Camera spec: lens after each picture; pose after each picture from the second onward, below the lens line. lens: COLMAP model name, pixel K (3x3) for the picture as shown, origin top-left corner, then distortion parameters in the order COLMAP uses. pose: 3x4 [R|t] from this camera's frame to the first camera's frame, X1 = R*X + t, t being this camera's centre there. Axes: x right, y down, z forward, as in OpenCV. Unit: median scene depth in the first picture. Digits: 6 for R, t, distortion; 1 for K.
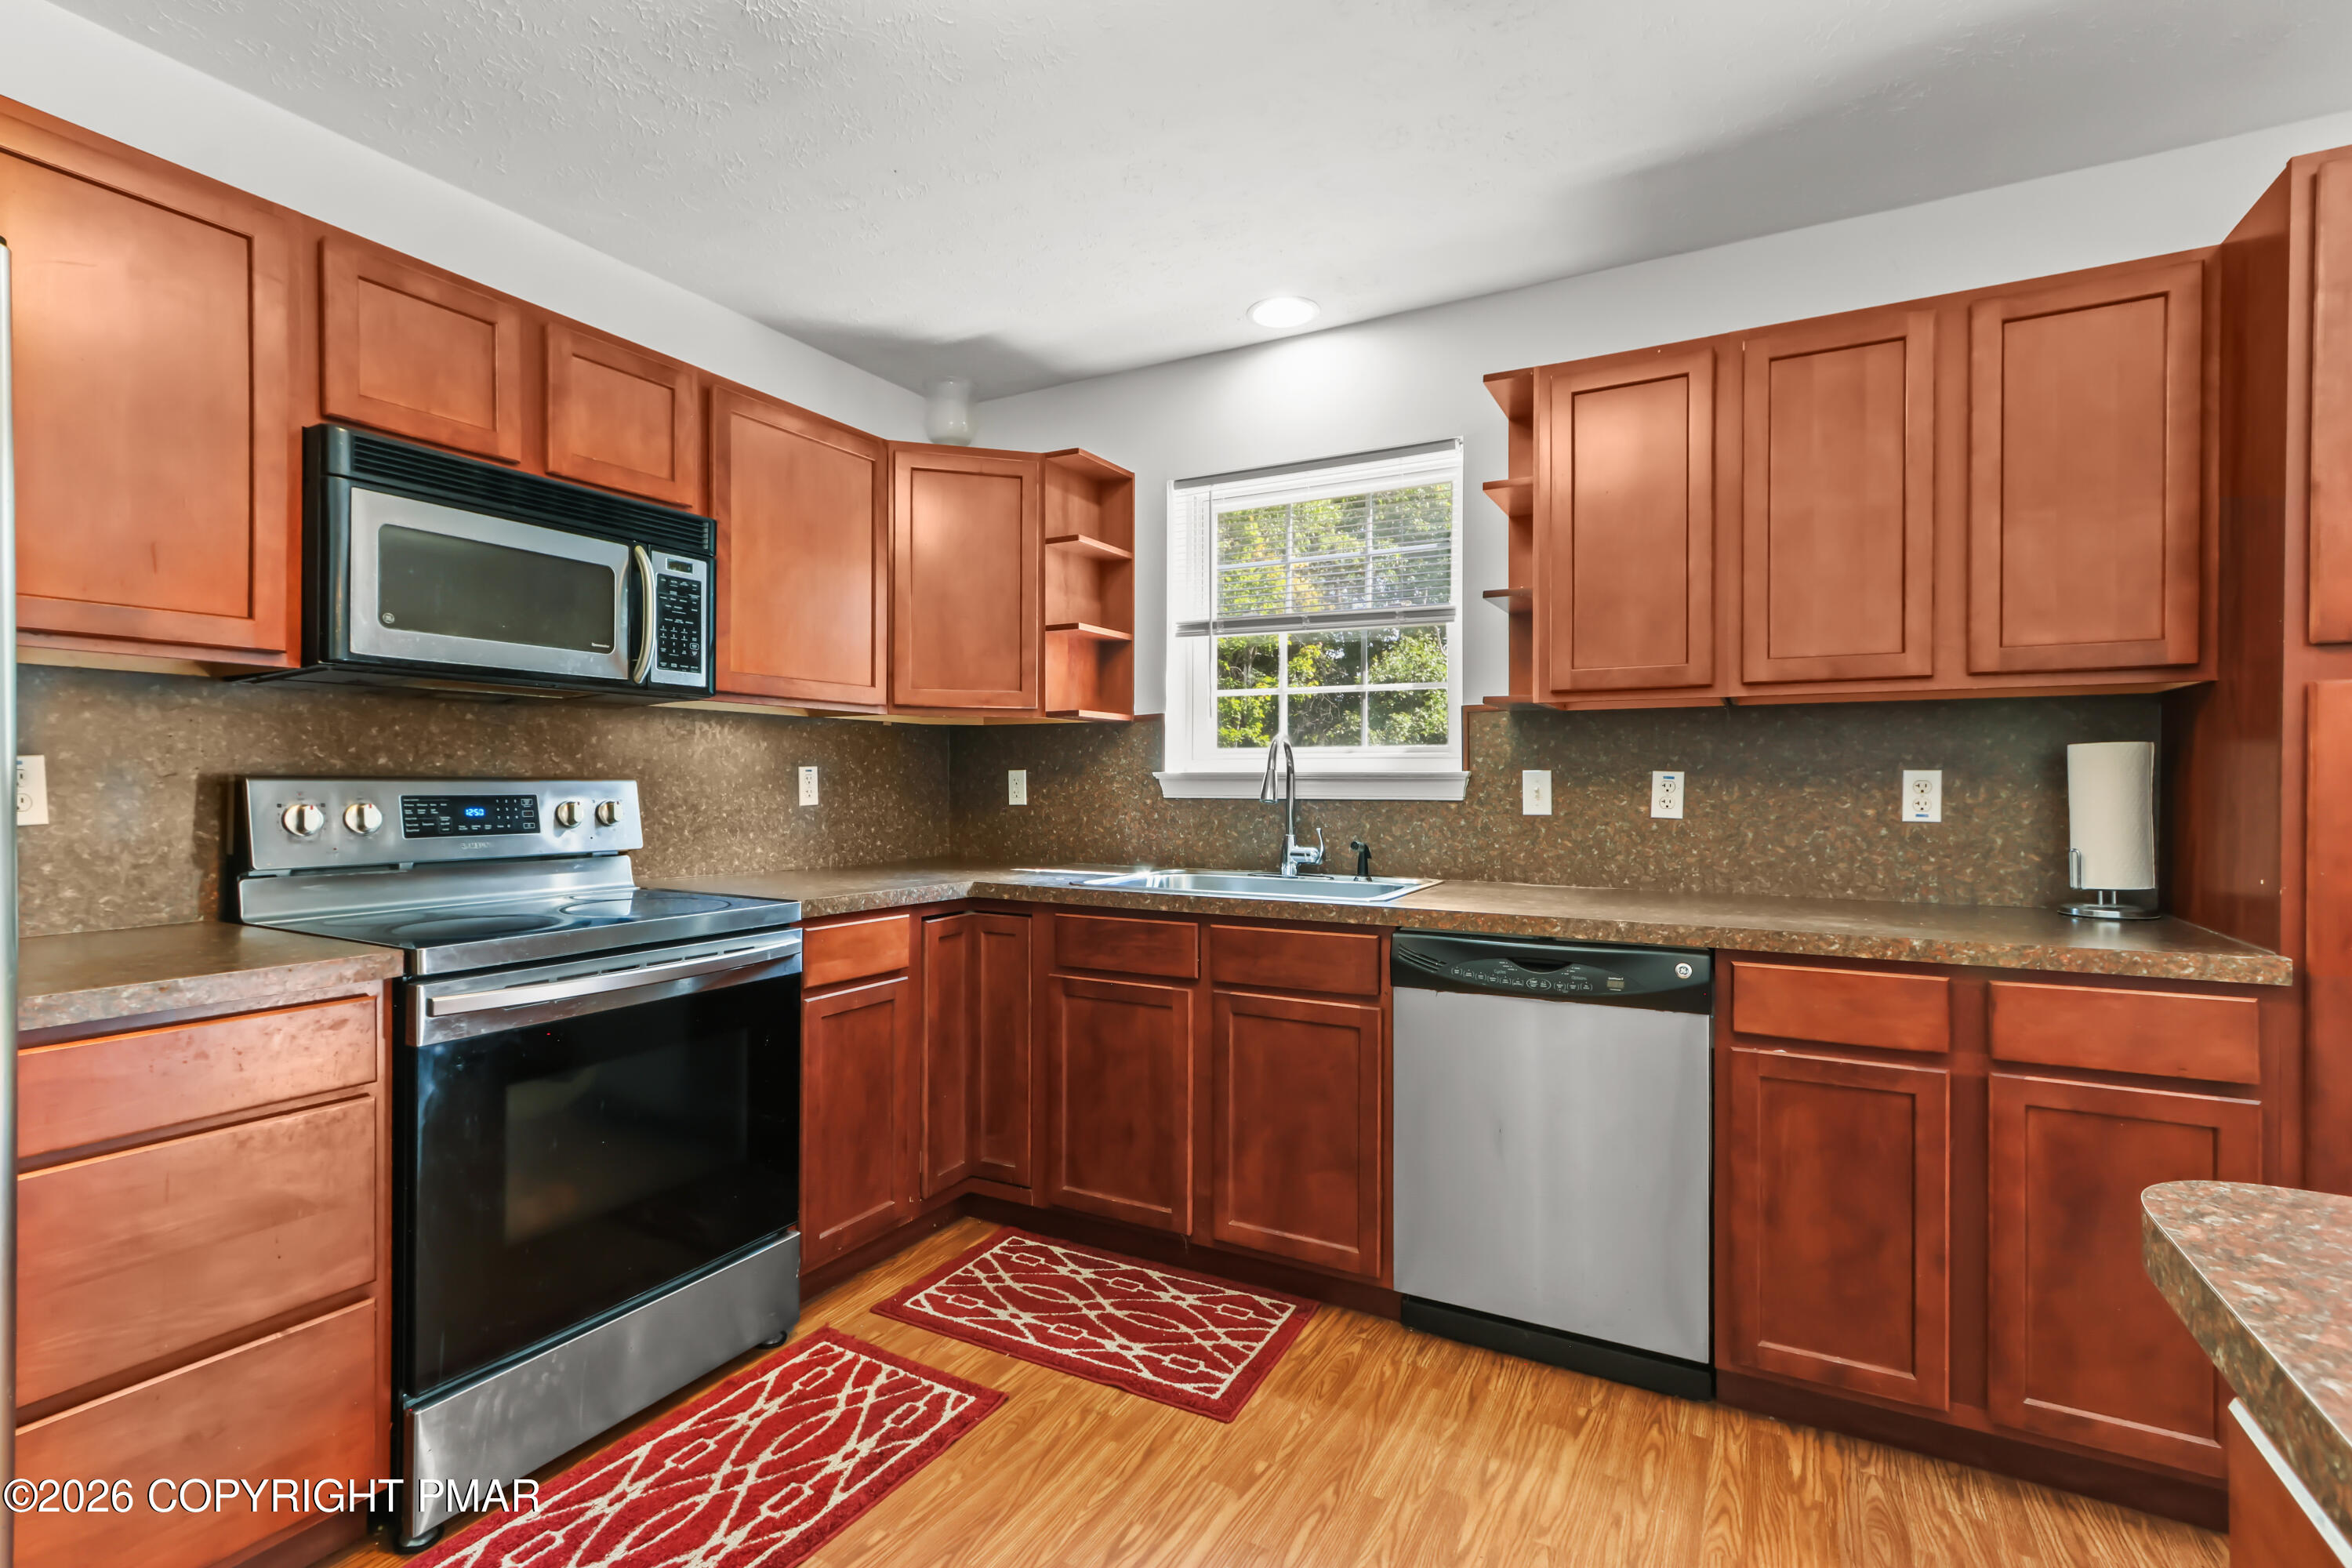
lens RADIAL K [[1086.3, 0, 1170.8], [0, 1086.3, 787.2], [0, 0, 1]] dist [0.003117, 0.002044]
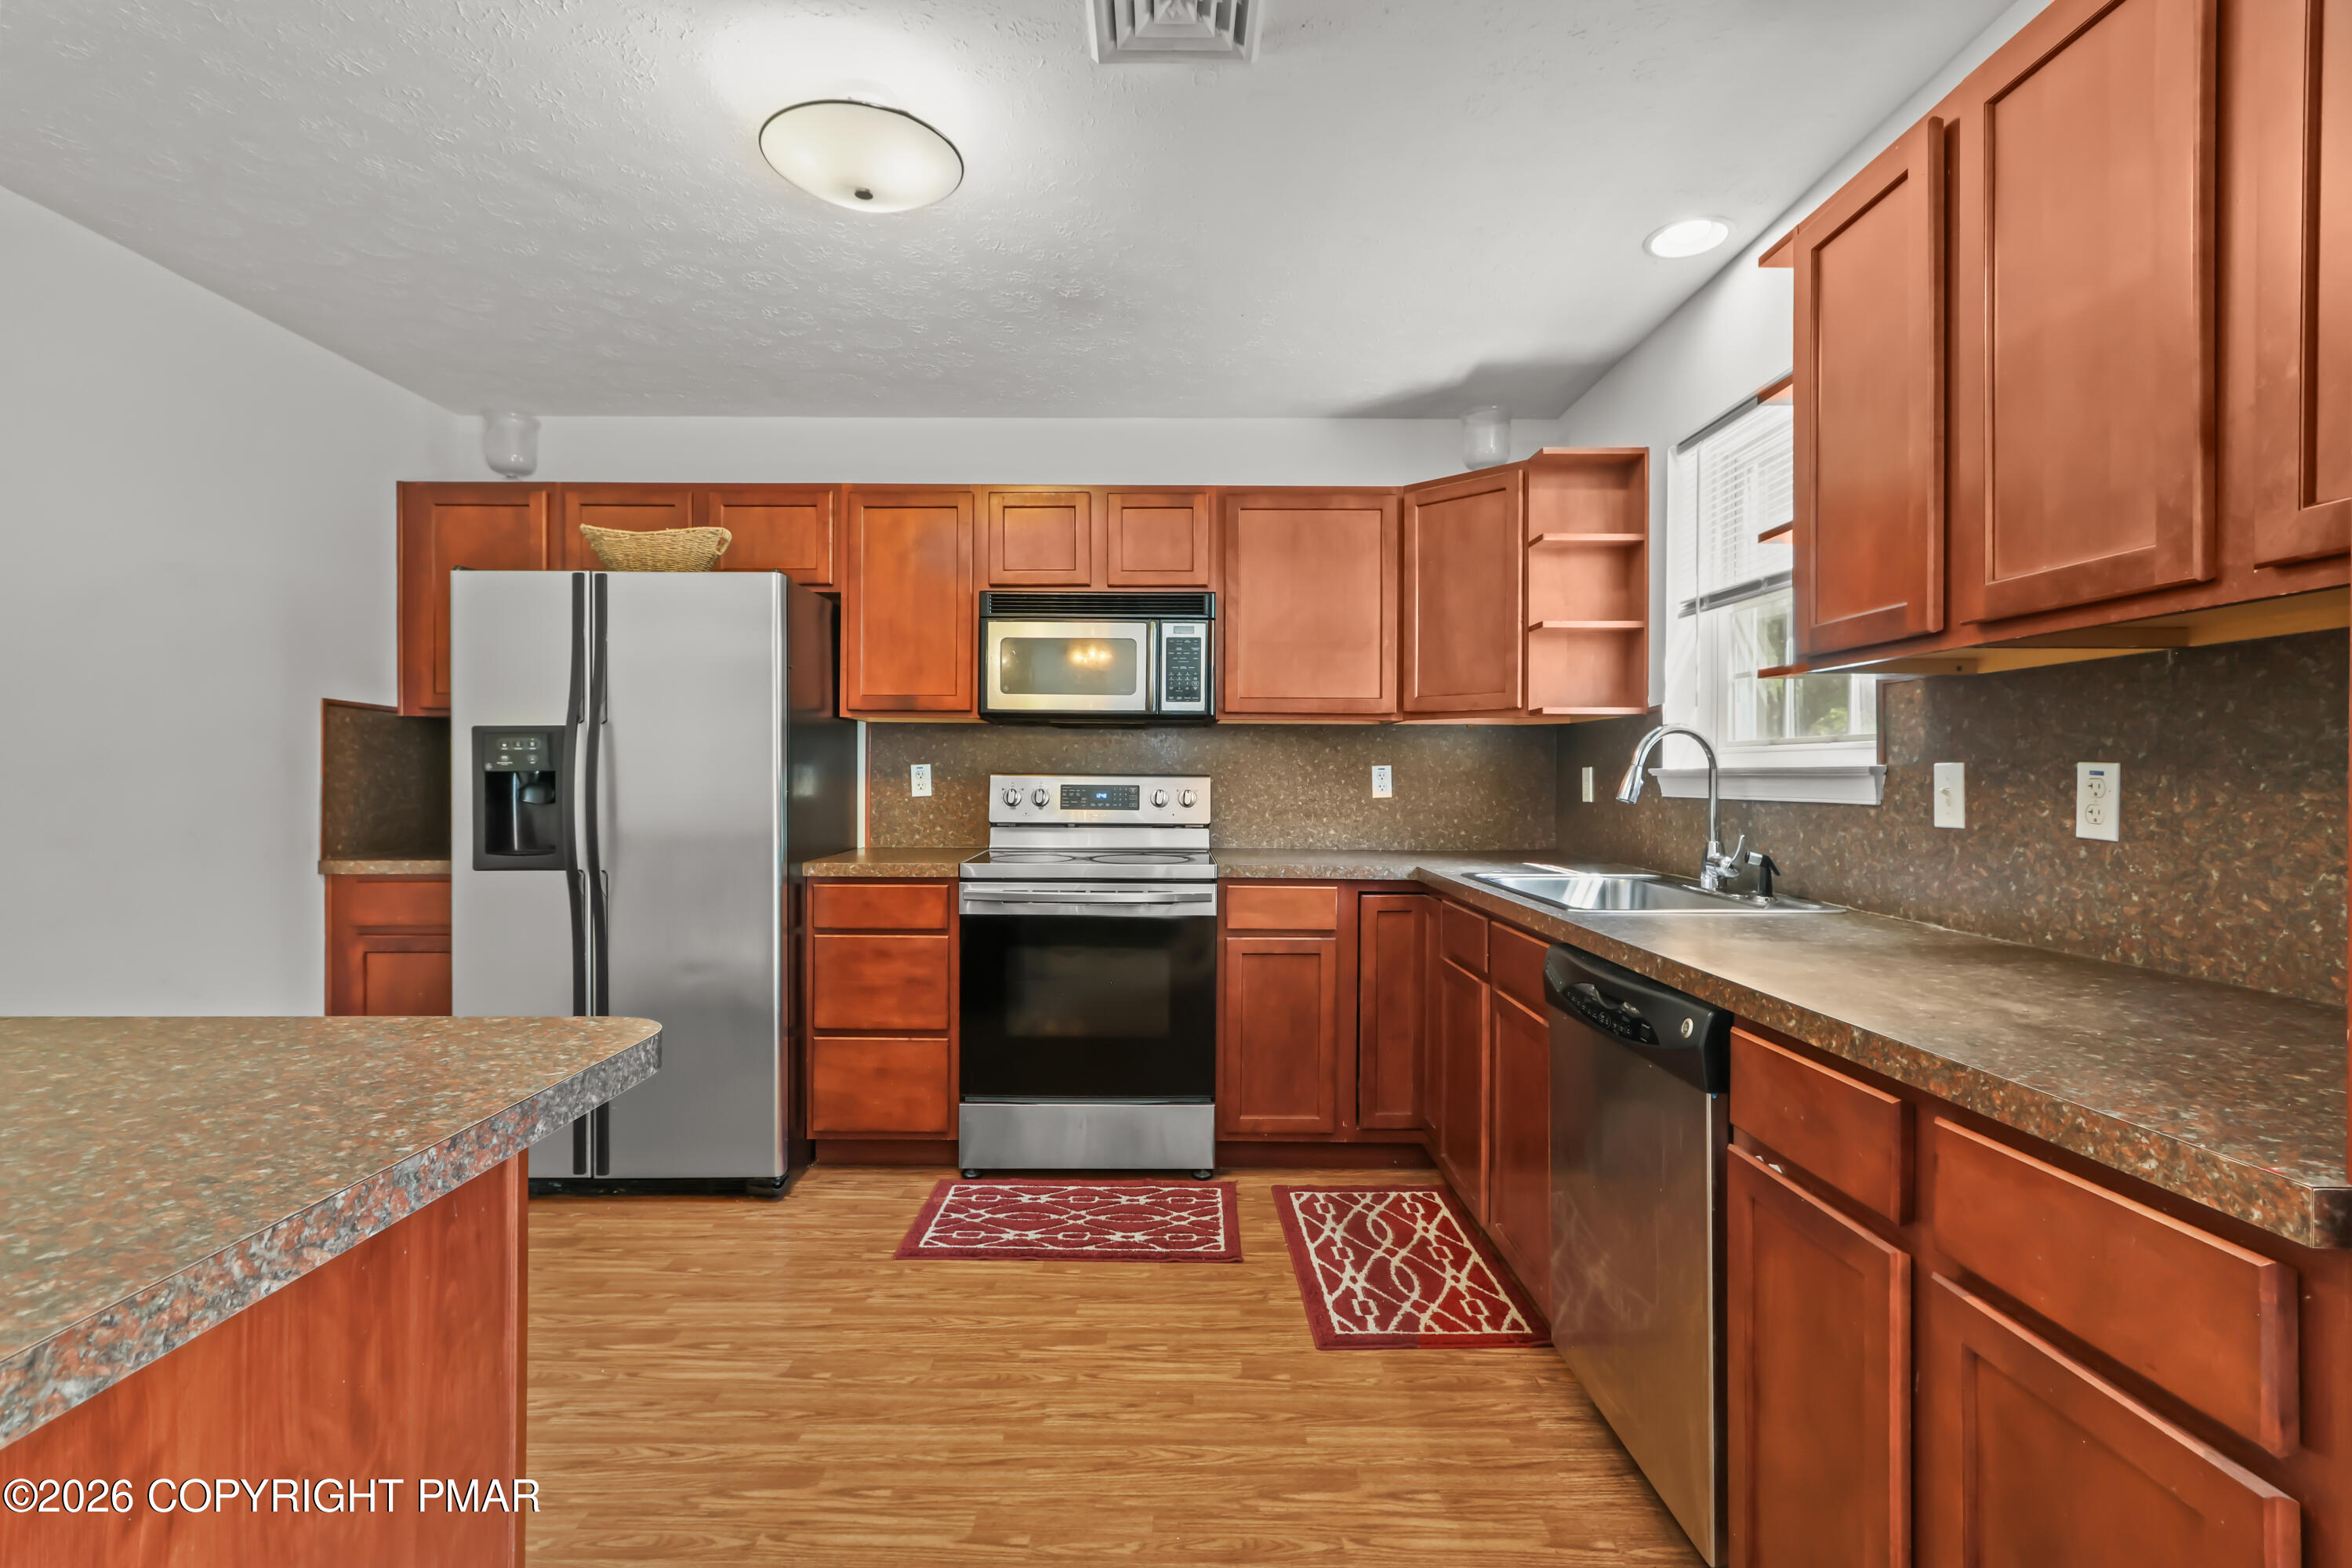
lens RADIAL K [[1086.3, 0, 1170.8], [0, 1086.3, 787.2], [0, 0, 1]] dist [0.003117, 0.002044]
pose [[0.489318, 0.009123, -0.872058, 0.765218], [-0.009398, 0.999942, 0.005188, 0.000856], [0.872055, 0.005657, 0.489376, 0.255079]]
